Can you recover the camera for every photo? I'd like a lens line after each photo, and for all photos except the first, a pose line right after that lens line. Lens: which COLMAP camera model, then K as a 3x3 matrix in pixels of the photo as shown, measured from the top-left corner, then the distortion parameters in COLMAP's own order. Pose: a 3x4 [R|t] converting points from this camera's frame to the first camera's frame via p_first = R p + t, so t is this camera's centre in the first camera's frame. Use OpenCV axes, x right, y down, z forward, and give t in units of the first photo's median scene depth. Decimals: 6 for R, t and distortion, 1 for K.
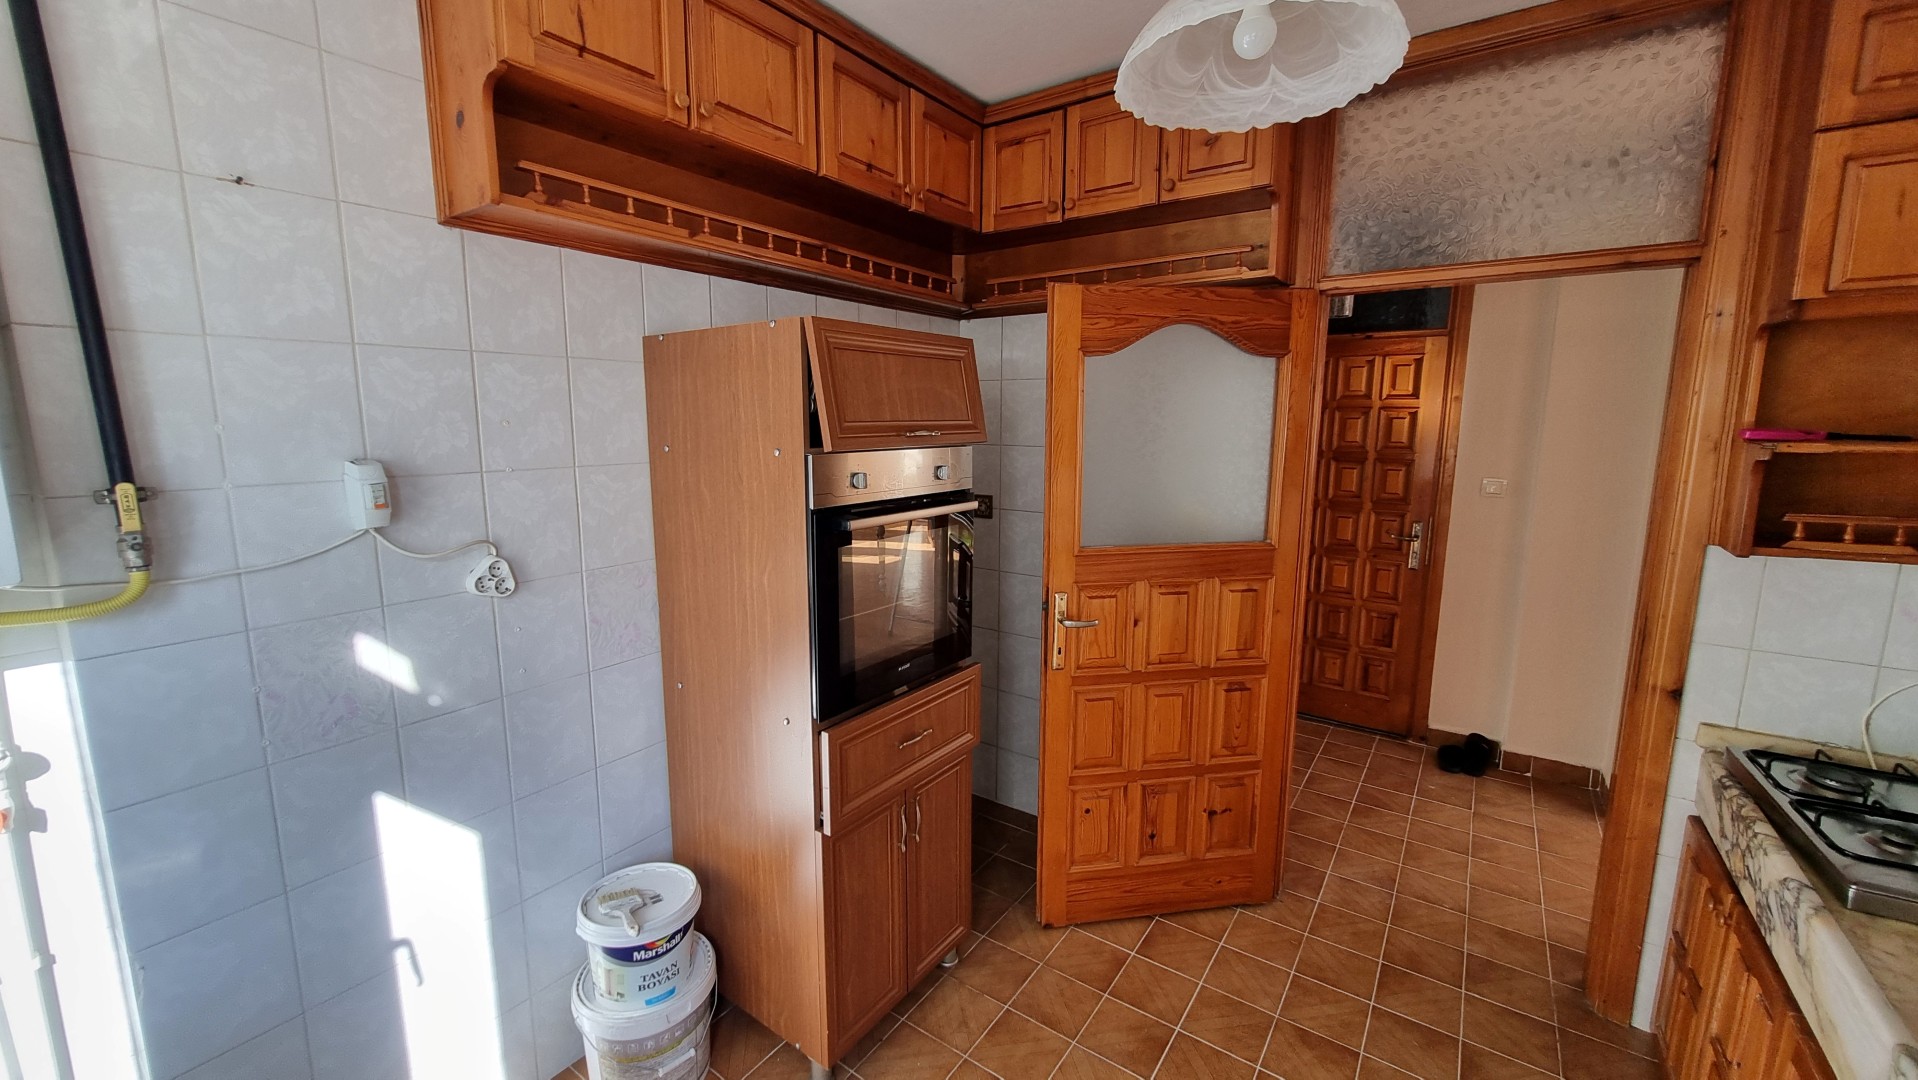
lens RADIAL K [[754.6, 0, 947.6], [0, 754.6, 536.9], [0, 0, 1]] dist [0.000389, -0.000715]
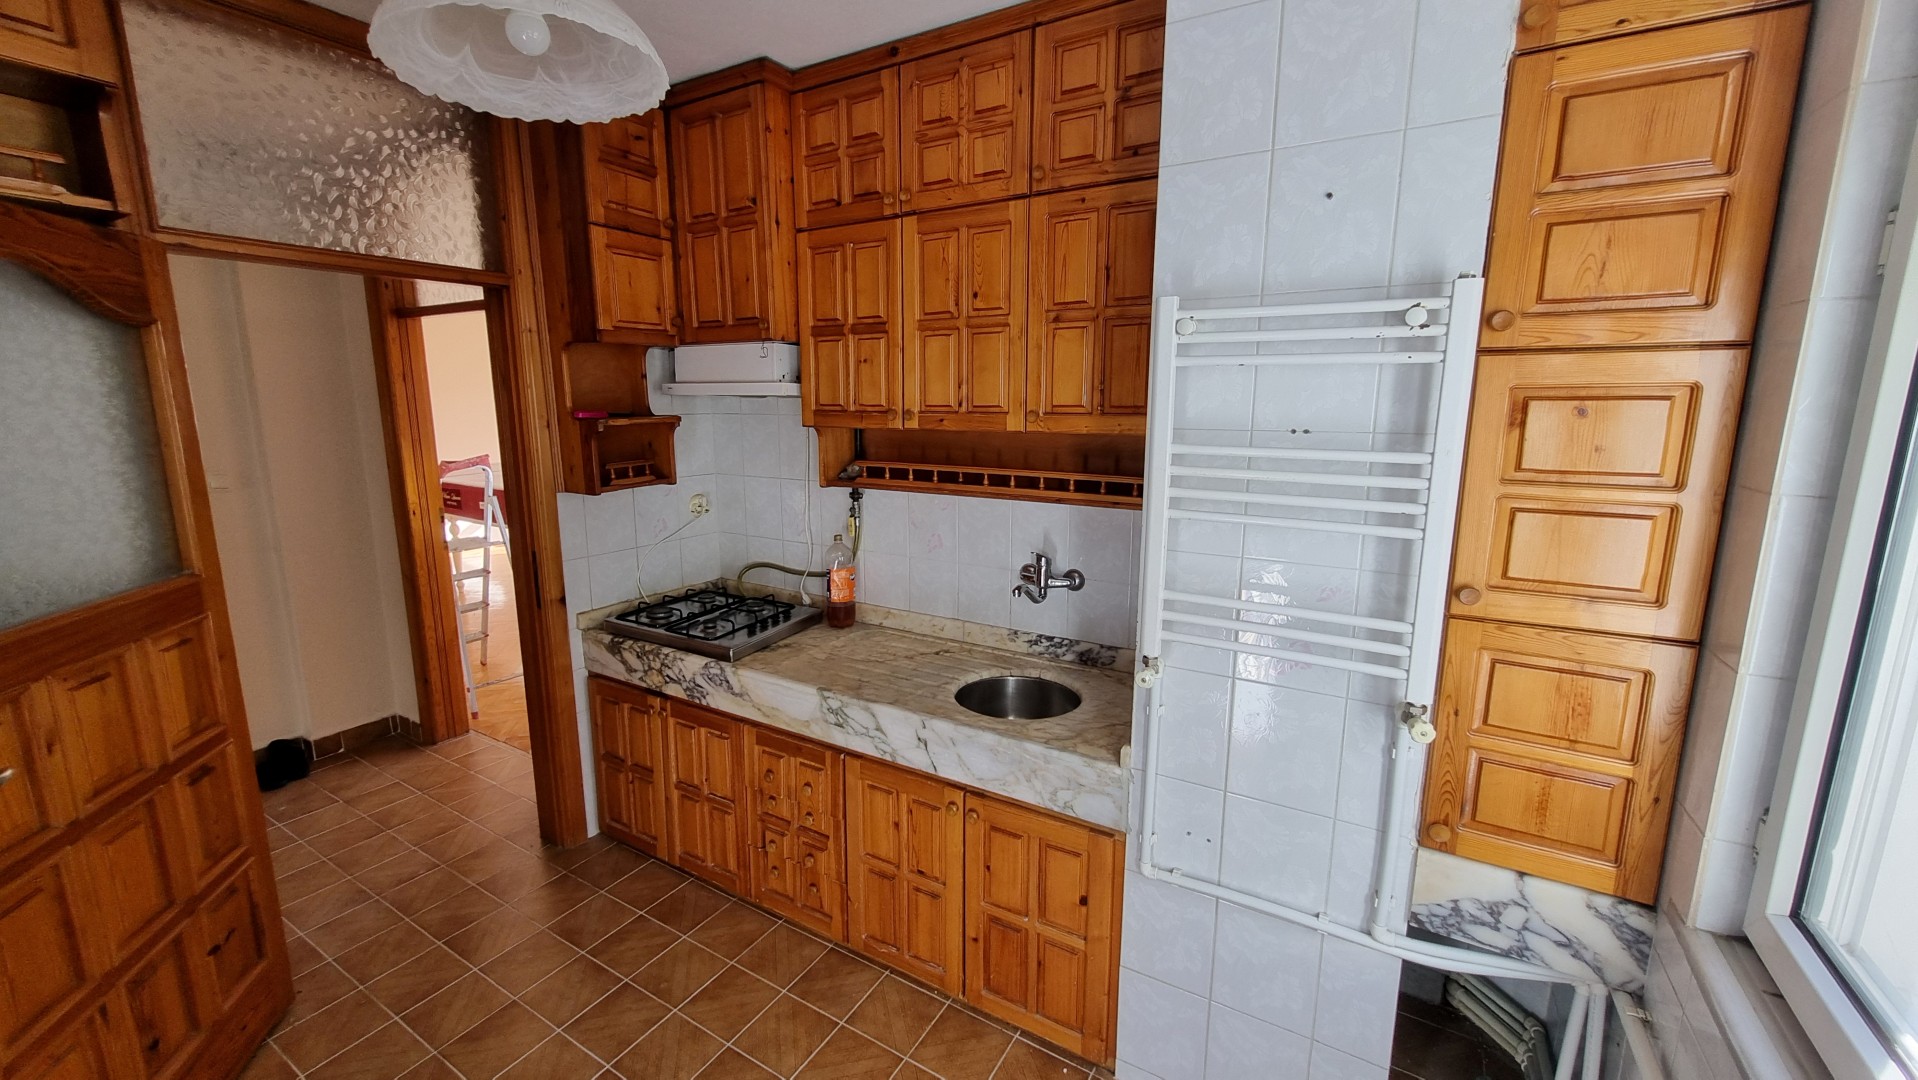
lens RADIAL K [[754.6, 0, 921.7], [0, 754.6, 534.4], [0, 0, 1]] dist [0.000389, -0.000715]
pose [[-0.063302, -0.178689, 0.981867, -0.439194], [0.160867, 0.969148, 0.186746, -0.066214], [-0.984944, 0.169771, -0.032604, 0.364702]]
